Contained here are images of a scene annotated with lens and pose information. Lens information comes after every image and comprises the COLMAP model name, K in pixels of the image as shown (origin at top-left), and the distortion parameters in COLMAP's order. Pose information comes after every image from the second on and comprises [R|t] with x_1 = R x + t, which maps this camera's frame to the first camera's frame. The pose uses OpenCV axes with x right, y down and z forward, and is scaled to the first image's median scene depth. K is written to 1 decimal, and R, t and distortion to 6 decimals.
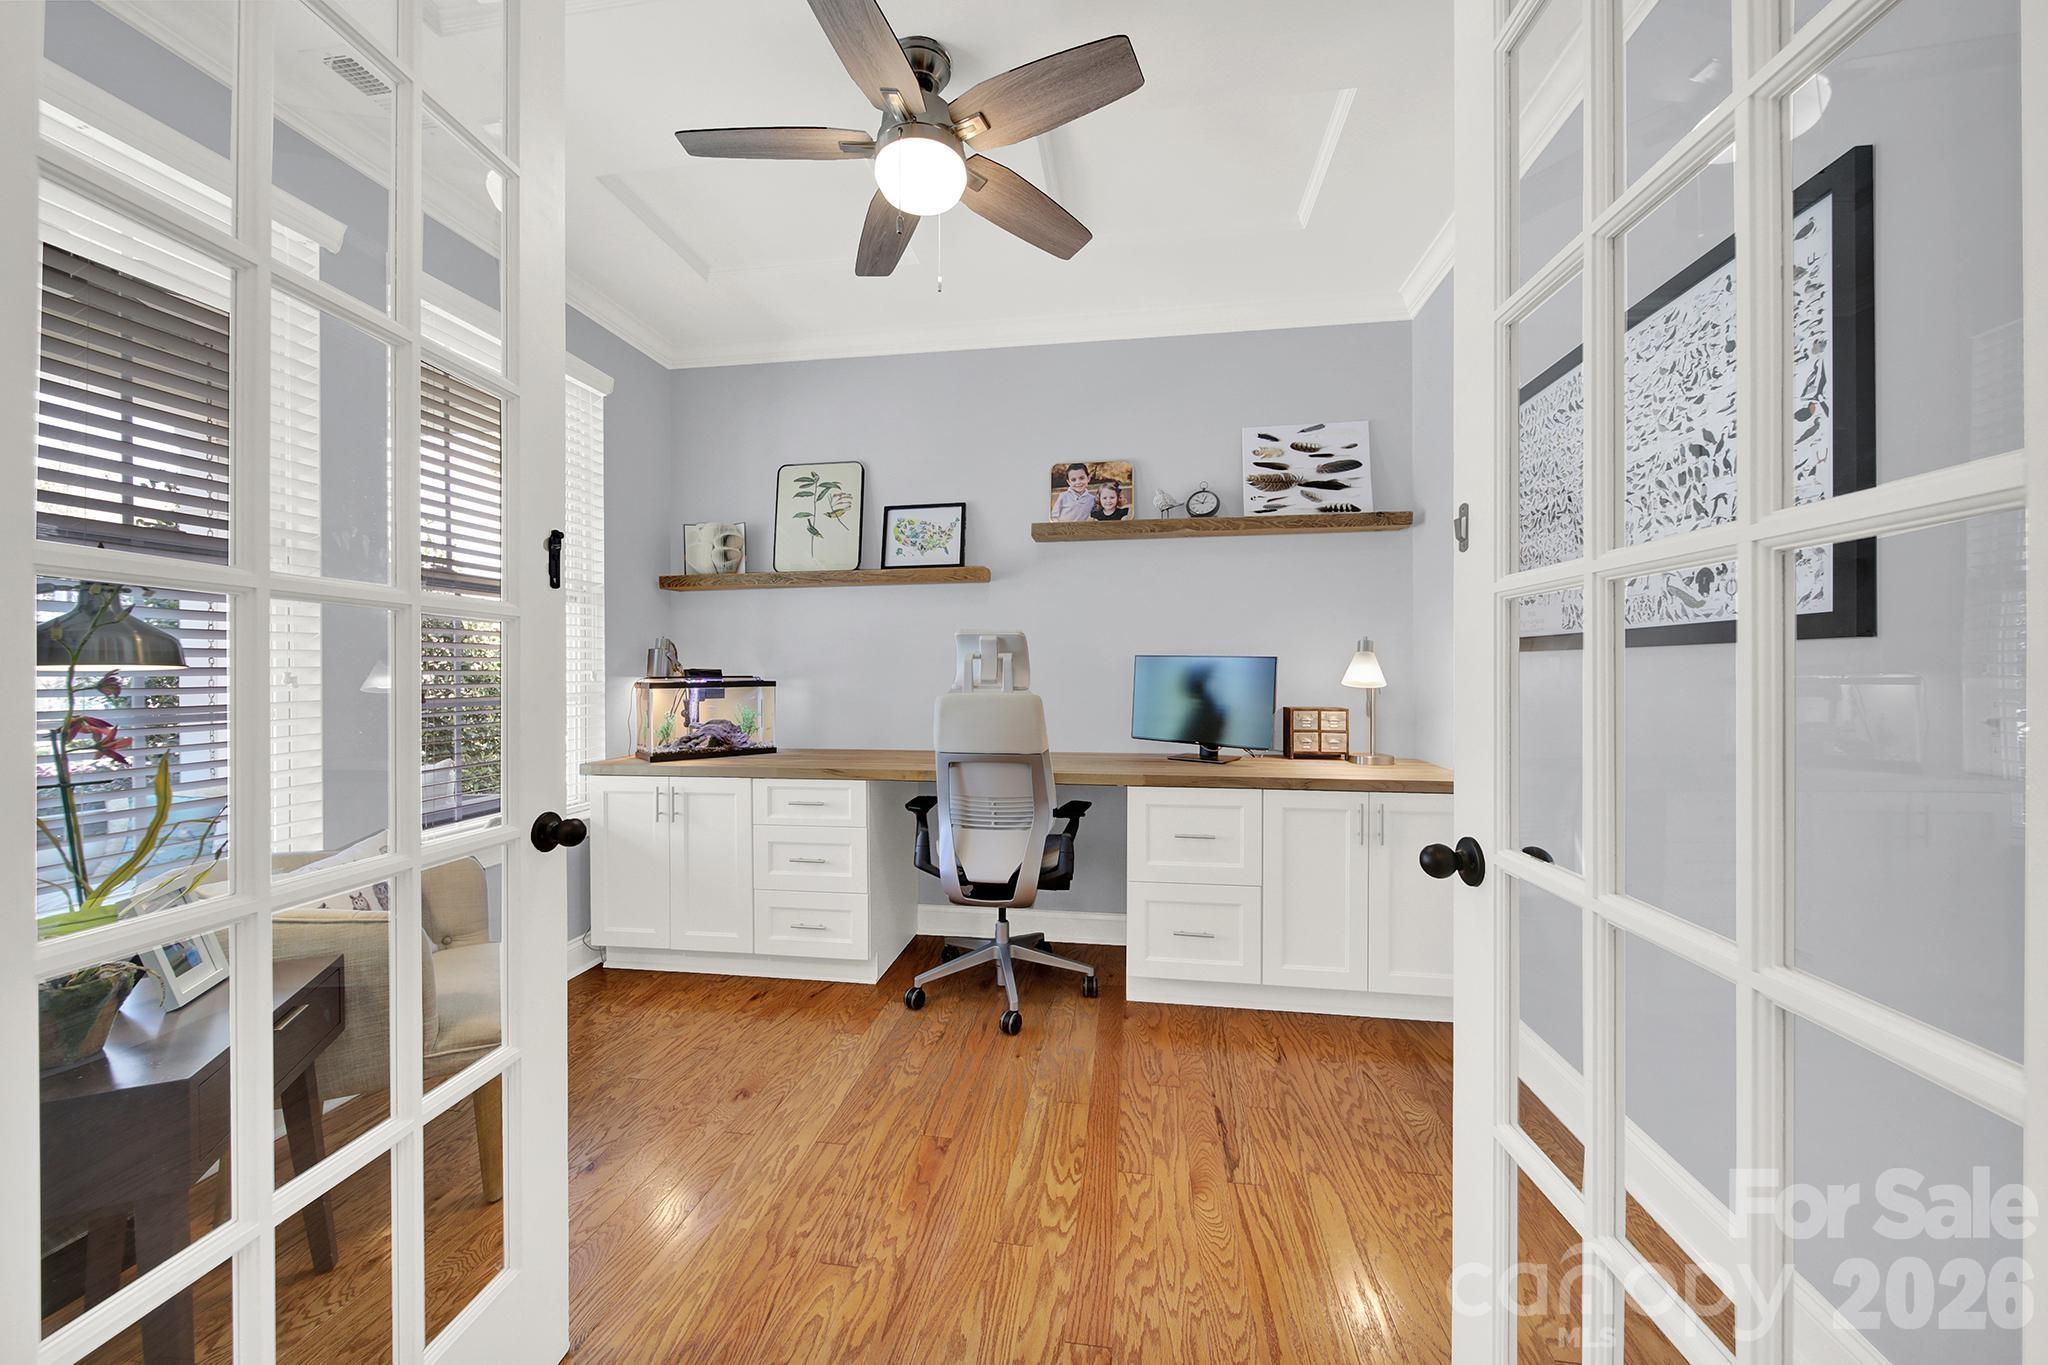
lens RADIAL K [[744.8, 0, 1002.9], [0, 744.8, 669.0], [0, 0, 1]] dist [-0.003661, -0.000846]
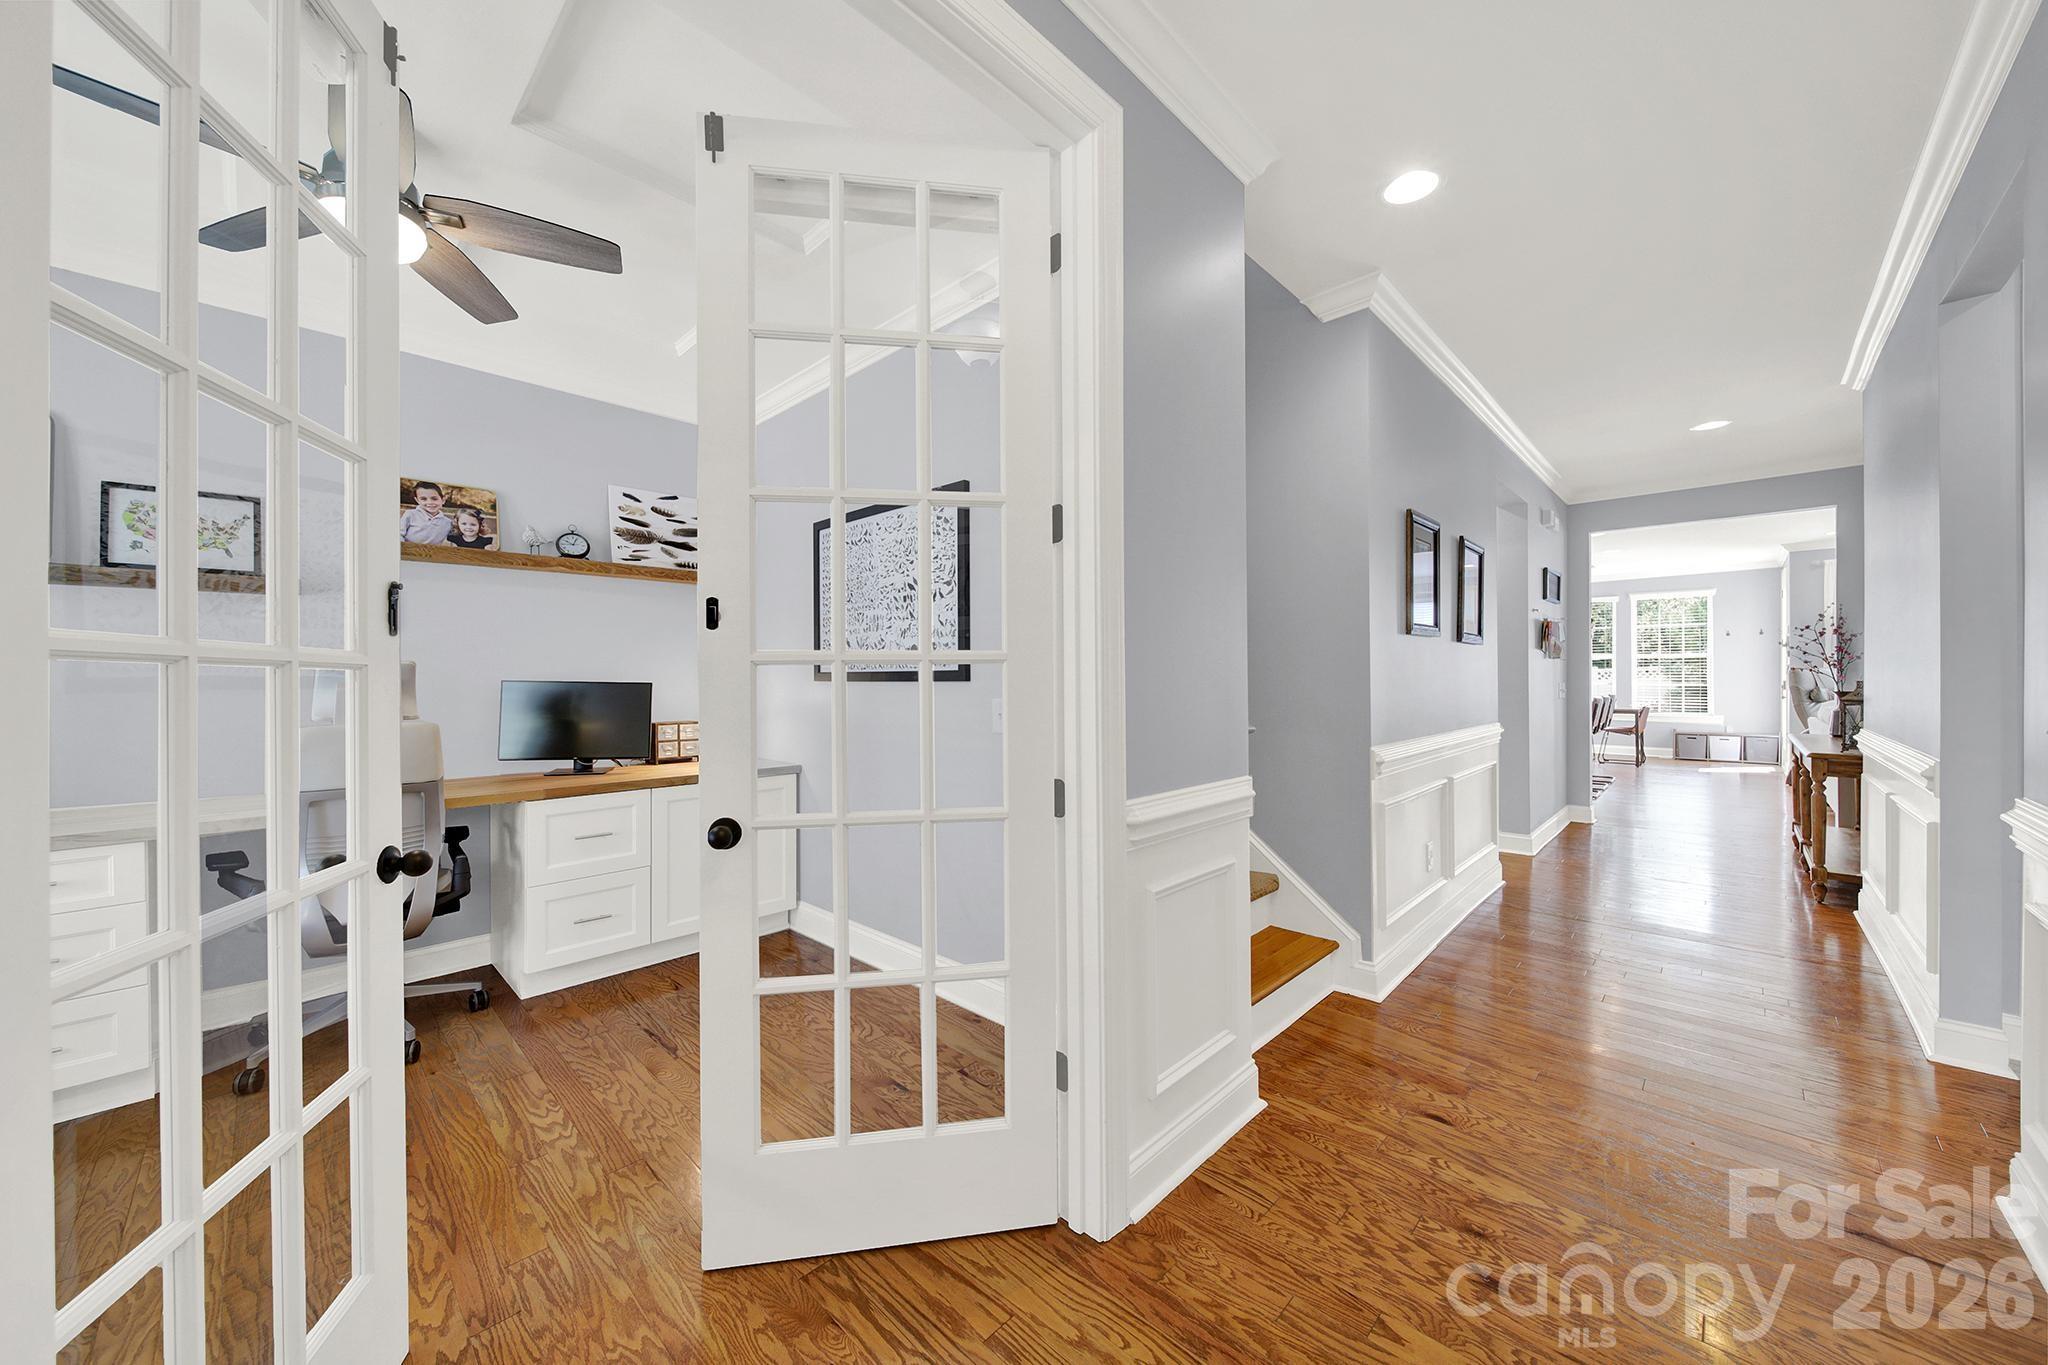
lens RADIAL K [[744.8, 0, 1020.2], [0, 744.8, 676.3], [0, 0, 1]] dist [-0.003661, -0.000846]
pose [[0.579575, -0.000690, 0.814918, -0.259835], [0.005064, 0.999983, -0.002755, -0.018599], [-0.814903, 0.005724, 0.579569, -0.200794]]
